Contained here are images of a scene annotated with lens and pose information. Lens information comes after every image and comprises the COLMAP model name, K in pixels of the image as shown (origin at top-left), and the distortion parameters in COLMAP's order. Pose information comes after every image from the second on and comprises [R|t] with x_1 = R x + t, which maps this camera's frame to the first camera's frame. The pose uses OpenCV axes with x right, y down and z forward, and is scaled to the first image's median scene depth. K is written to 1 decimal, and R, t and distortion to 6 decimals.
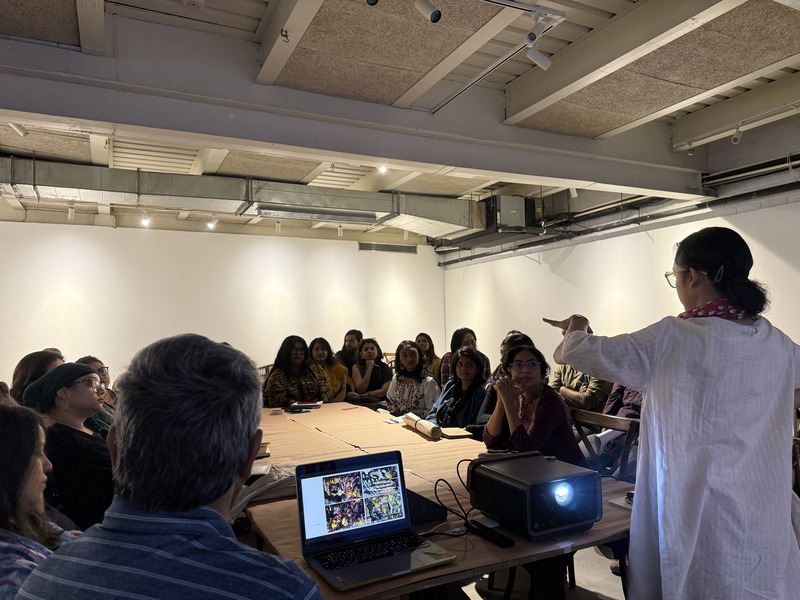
lens RADIAL K [[560.9, 0, 400.0], [0, 560.9, 300.0], [0, 0, 1]] dist [0.070574, -0.096733]
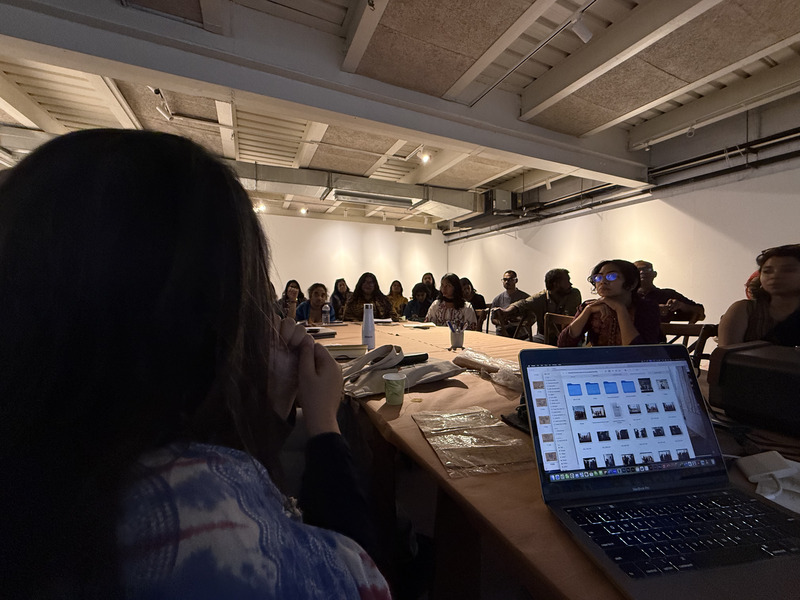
lens RADIAL K [[320.9, 0, 400.0], [0, 320.9, 300.0], [0, 0, 1]] dist [0.008053, -0.000018]
pose [[0.999576, 0.019180, -0.021912, -0.060162], [-0.017318, 0.996461, 0.082254, 0.047477], [0.023413, -0.081840, 0.996370, 0.142741]]
